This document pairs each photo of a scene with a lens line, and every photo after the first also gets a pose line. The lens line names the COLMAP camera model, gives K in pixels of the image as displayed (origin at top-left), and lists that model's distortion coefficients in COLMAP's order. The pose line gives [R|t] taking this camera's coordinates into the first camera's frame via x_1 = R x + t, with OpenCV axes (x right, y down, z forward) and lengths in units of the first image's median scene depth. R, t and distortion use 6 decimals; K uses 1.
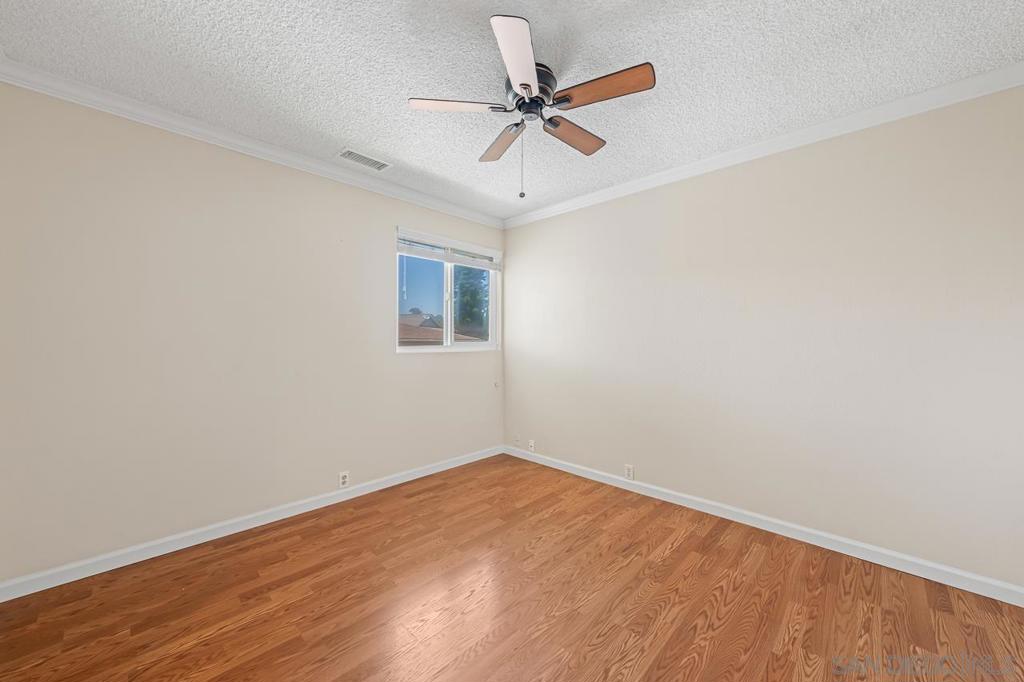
lens RADIAL K [[384.8, 0, 512.0], [0, 384.8, 341.0], [0, 0, 1]] dist [-0.001067, -0.000047]
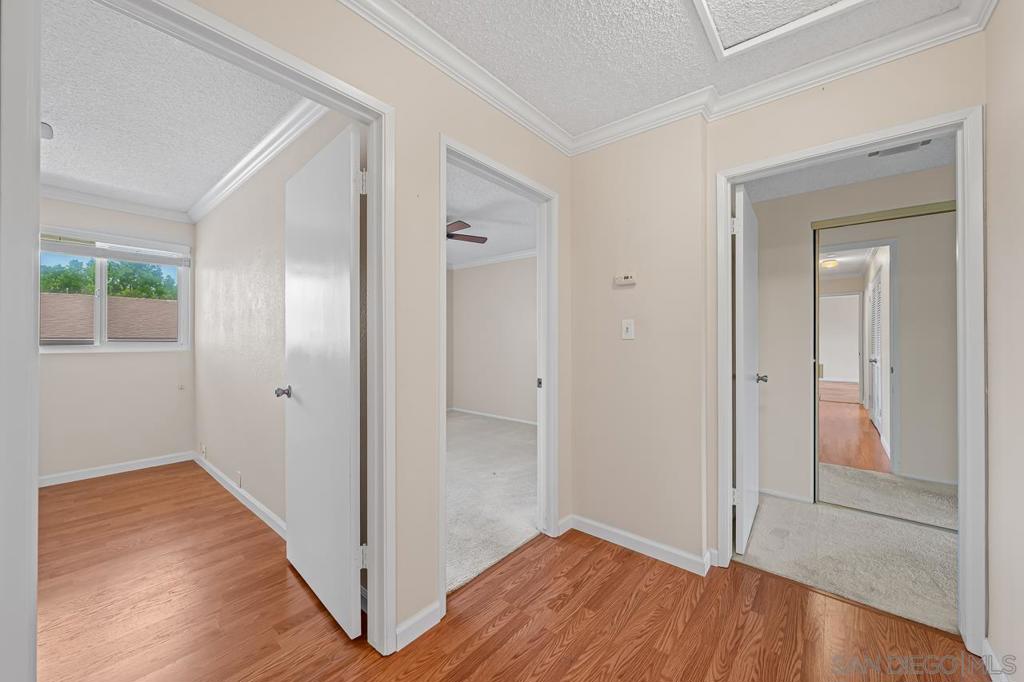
lens RADIAL K [[384.8, 0, 512.0], [0, 384.8, 341.0], [0, 0, 1]] dist [-0.001067, -0.000047]
pose [[0.998466, 0.001580, 0.055346, 0.906576], [-0.001465, 0.999997, -0.002120, 0.001079], [-0.055349, 0.002036, 0.998465, 0.018312]]
